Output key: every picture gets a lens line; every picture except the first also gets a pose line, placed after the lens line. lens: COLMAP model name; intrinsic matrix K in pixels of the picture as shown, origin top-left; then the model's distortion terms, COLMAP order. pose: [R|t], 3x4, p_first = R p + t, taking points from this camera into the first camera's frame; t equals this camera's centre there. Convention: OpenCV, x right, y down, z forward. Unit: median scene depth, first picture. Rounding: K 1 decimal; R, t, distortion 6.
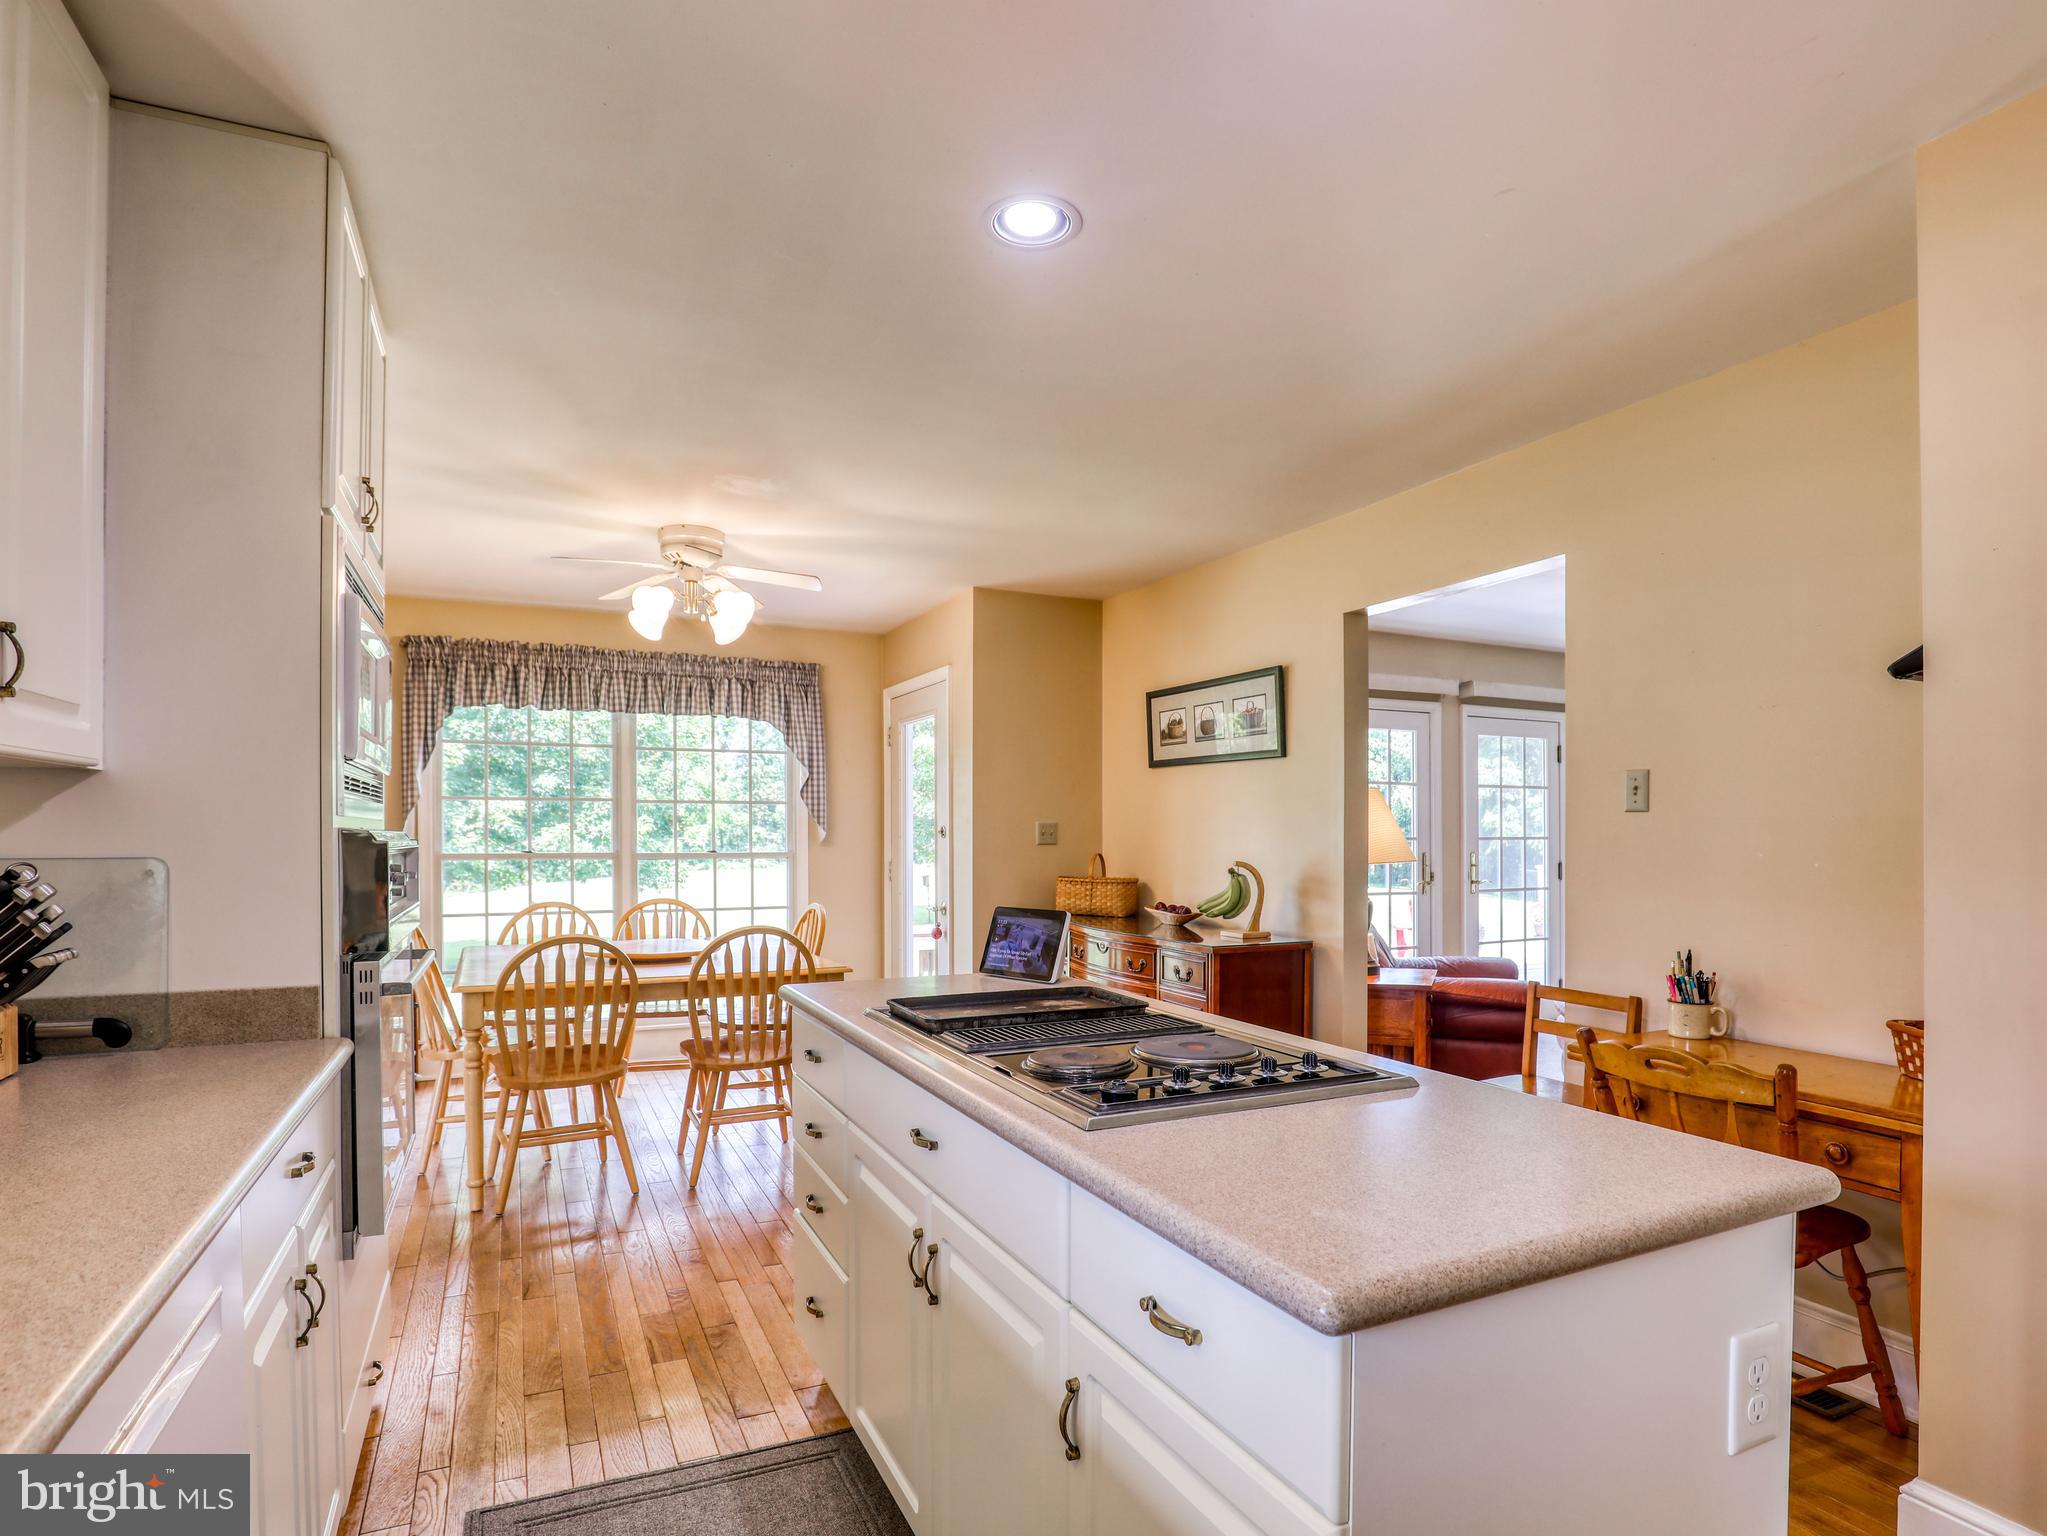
lens RADIAL K [[1085.4, 0, 1027.9], [0, 1085.4, 844.1], [0, 0, 1]] dist [-0.035229, 0.005805]
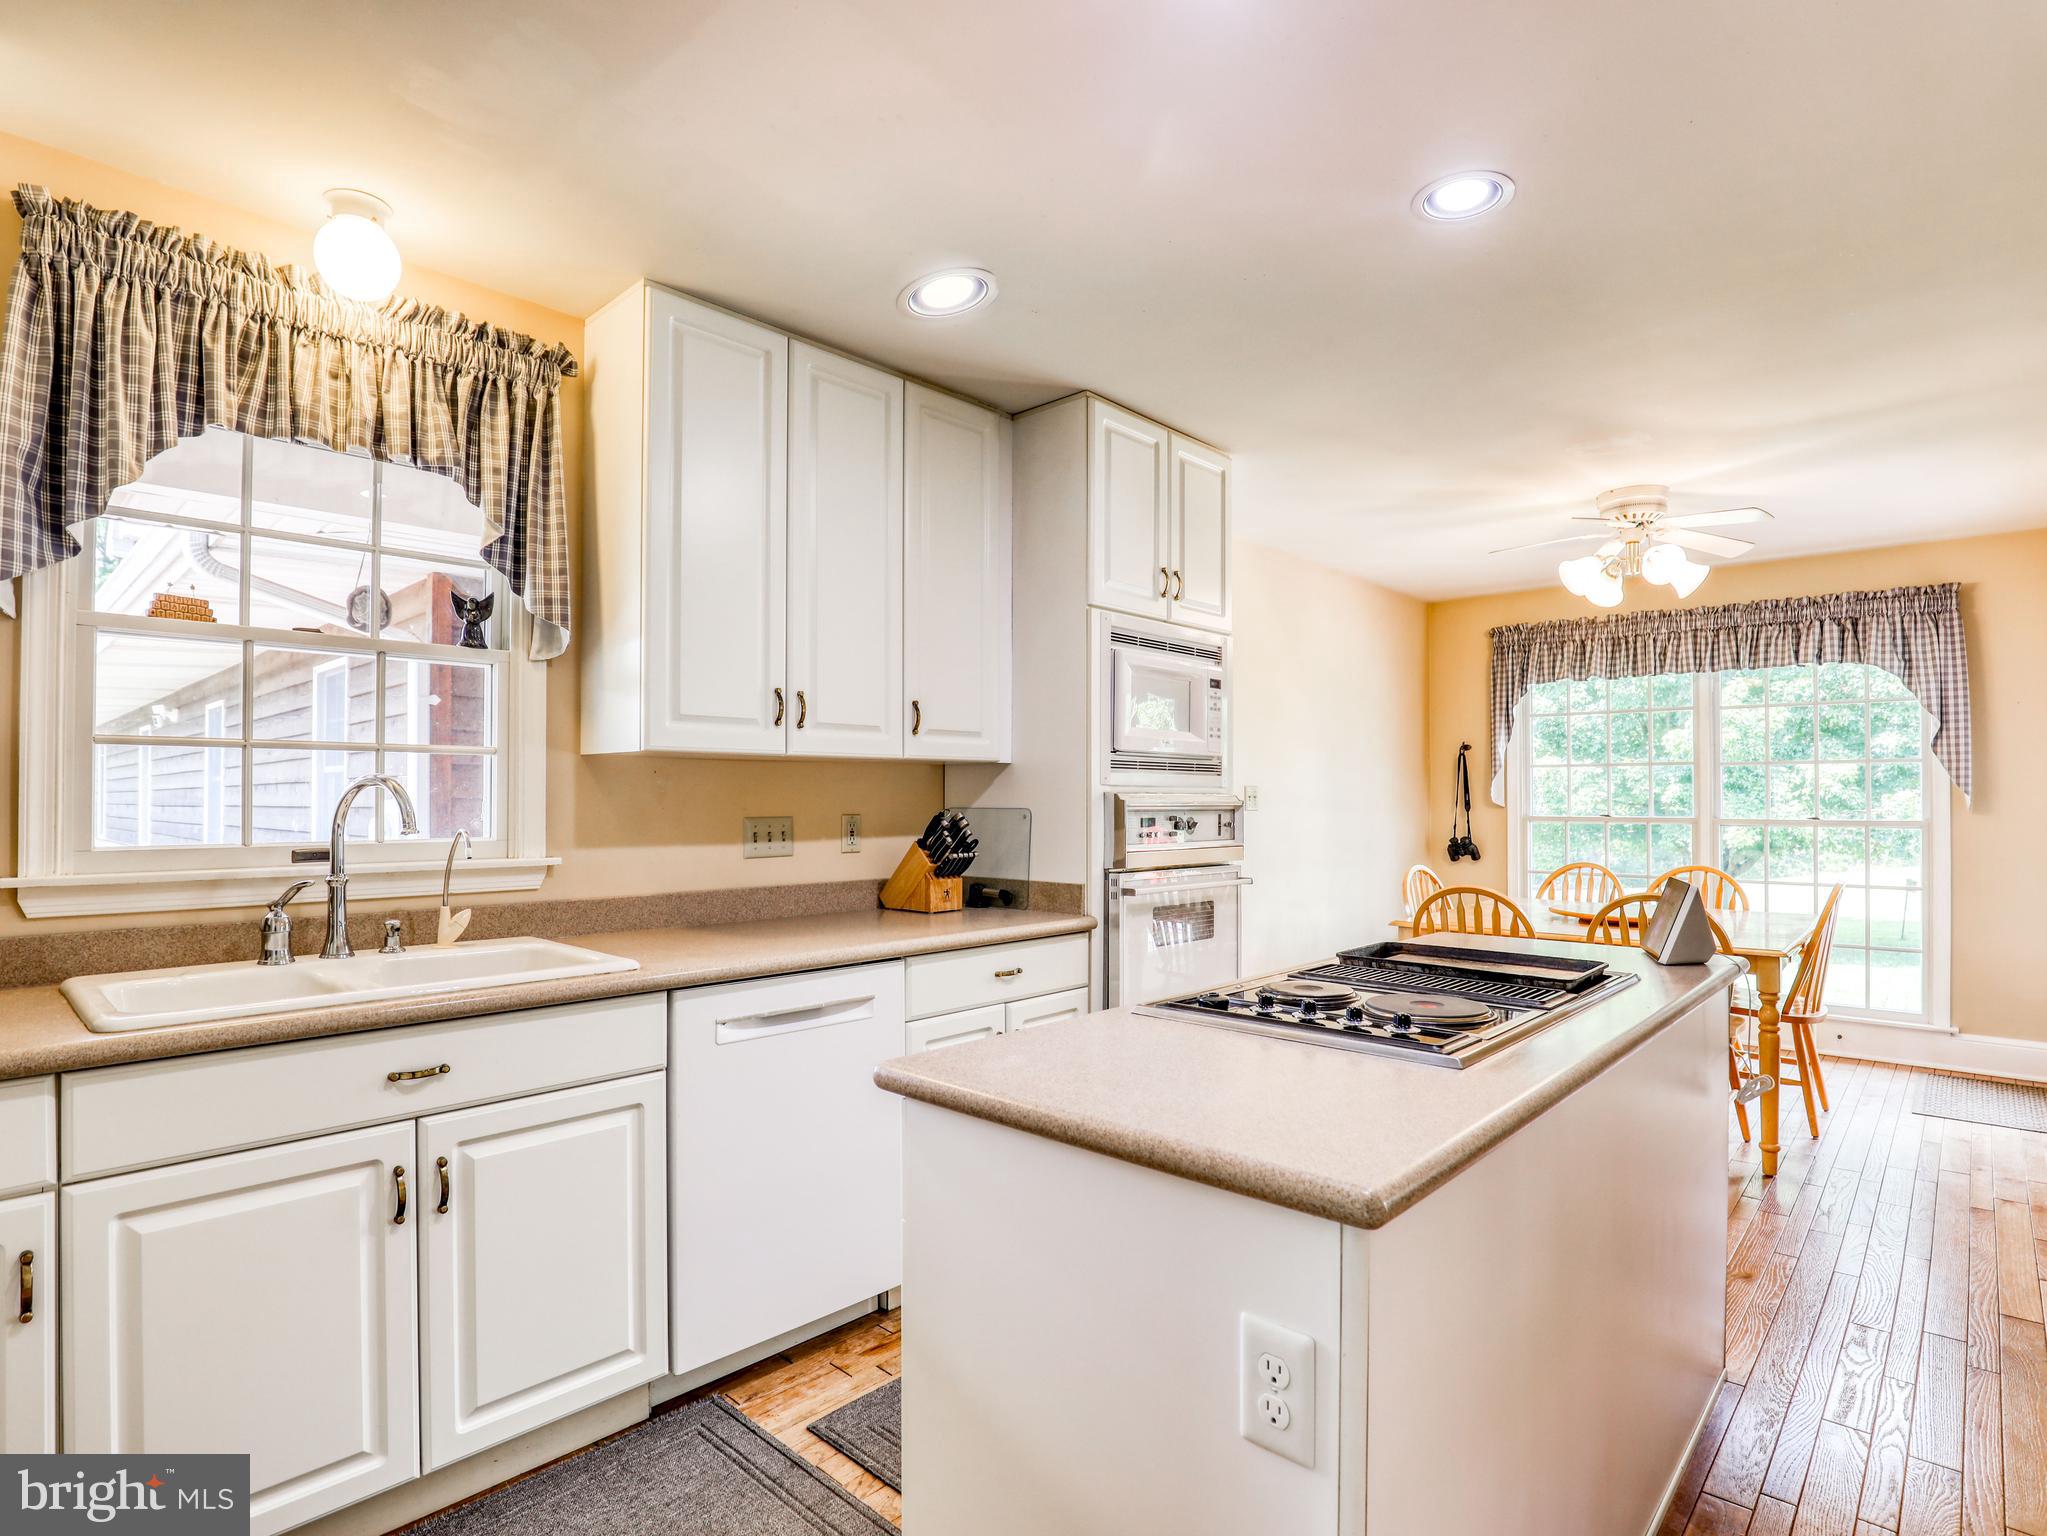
lens RADIAL K [[1085.4, 0, 1029.5], [0, 1085.4, 785.5], [0, 0, 1]] dist [-0.035229, 0.005805]
pose [[0.377071, -0.012881, -0.926095, 0.300965], [-0.010149, 0.999786, -0.018038, 0.002726], [0.926129, 0.016201, 0.376860, 0.091983]]
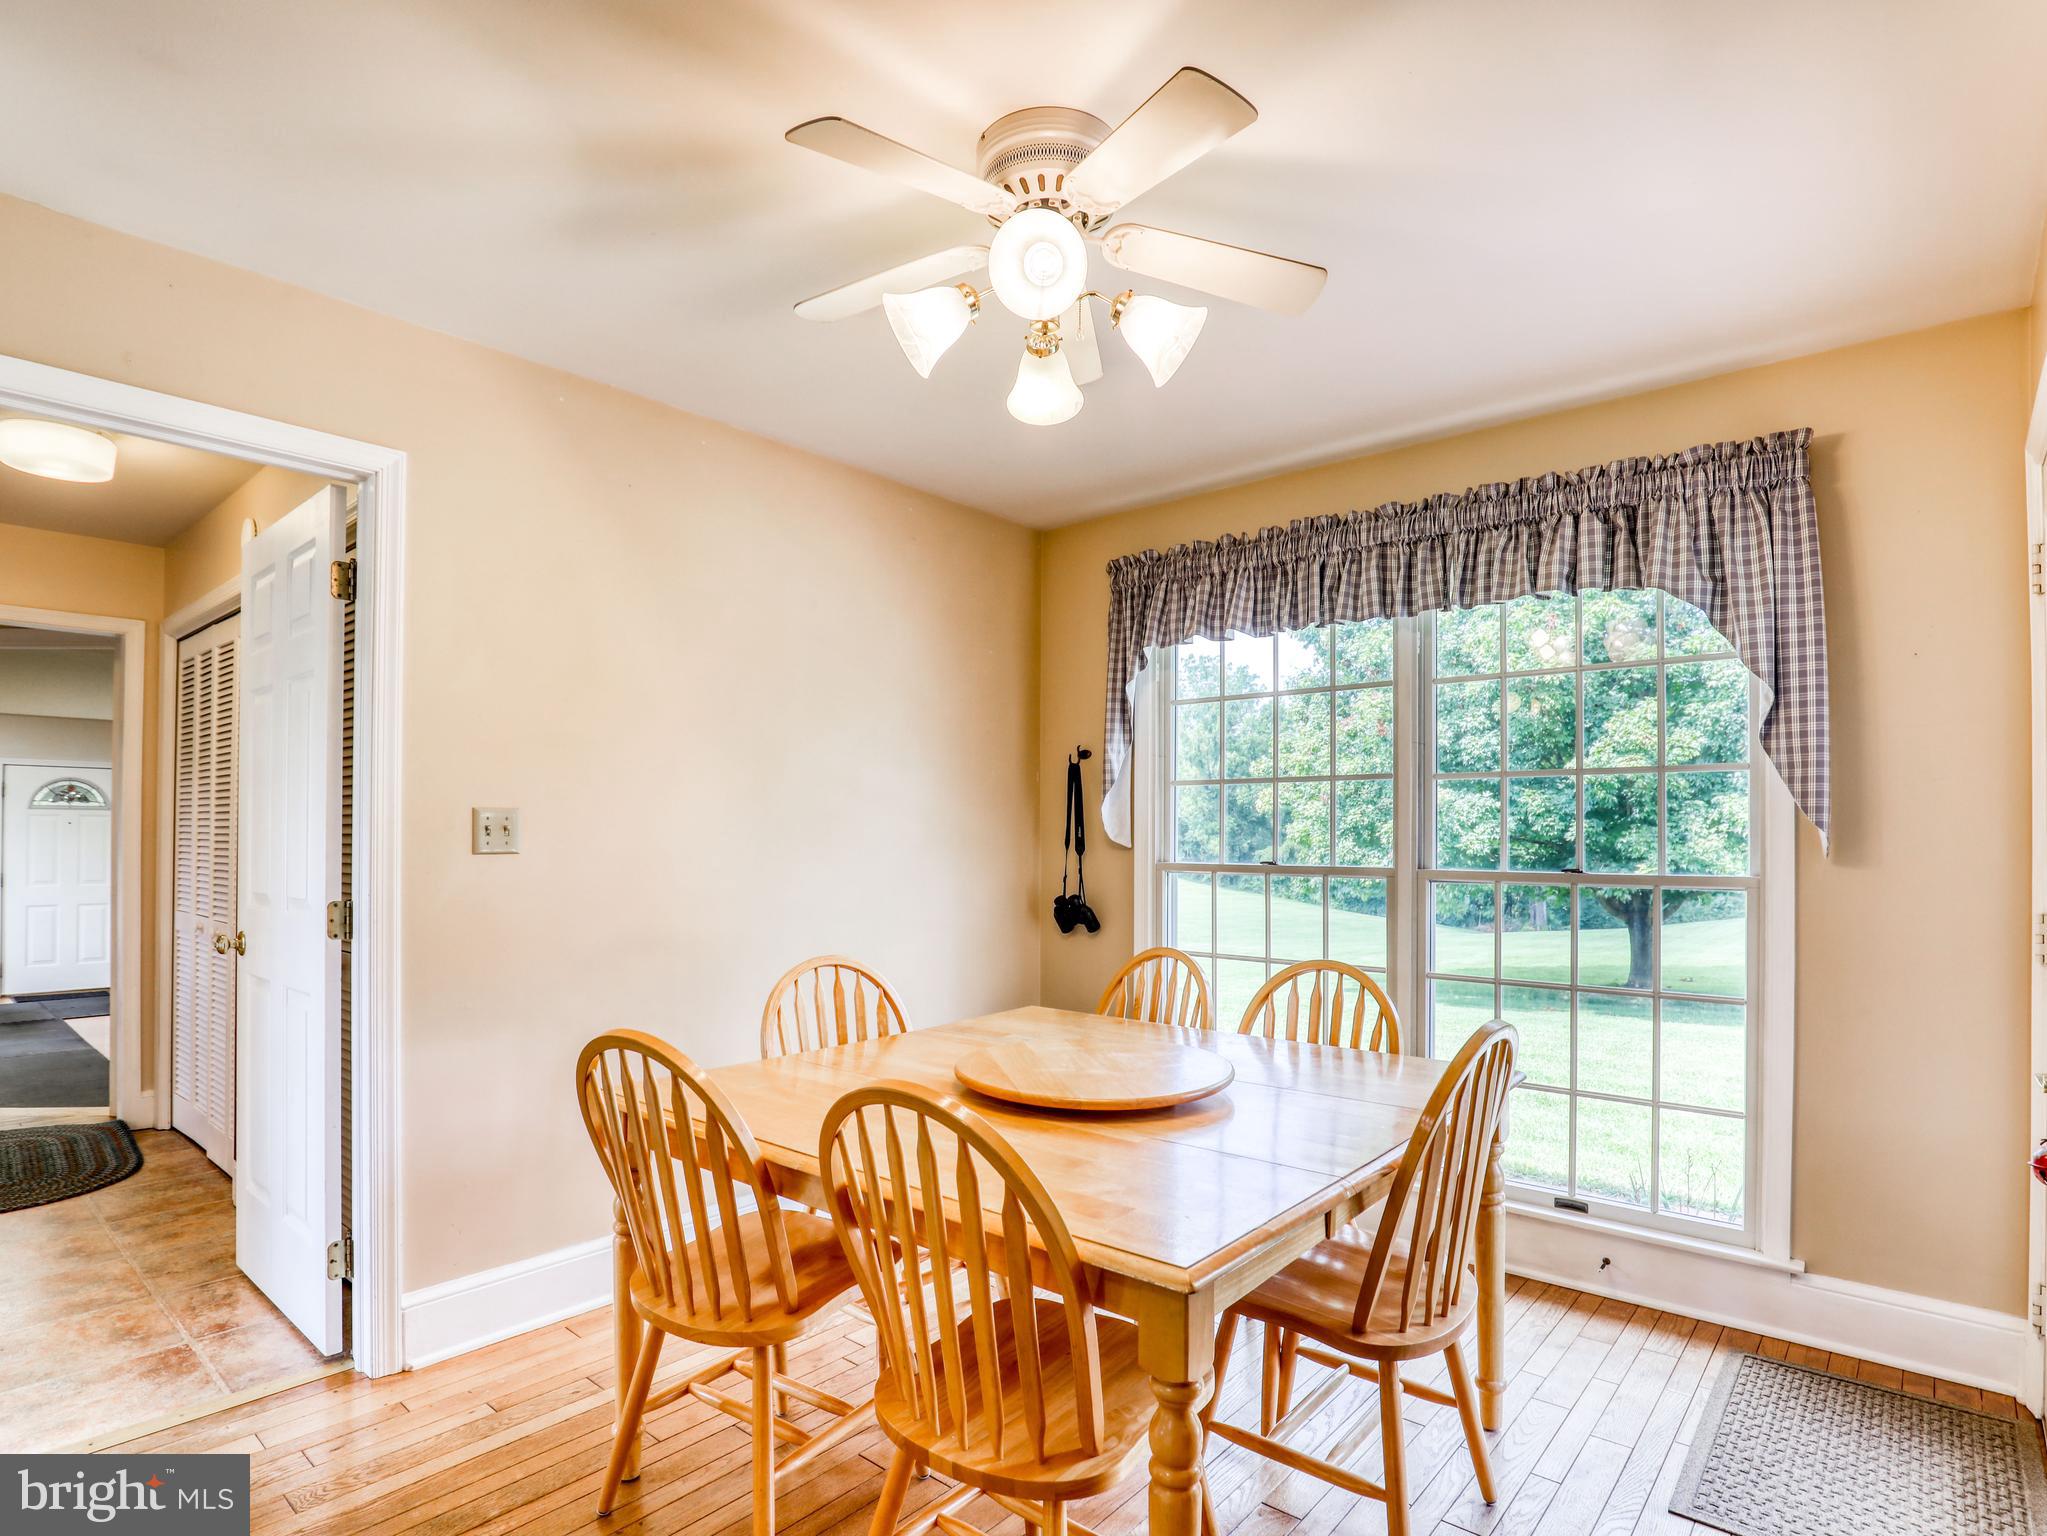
lens RADIAL K [[1085.4, 0, 1045.3], [0, 1085.4, 825.7], [0, 0, 1]] dist [-0.035229, 0.005805]
pose [[0.410533, -0.008980, -0.911802, 0.068879], [-0.012029, 0.999811, -0.015263, -0.003495], [0.911767, 0.017234, 0.410347, 0.636521]]
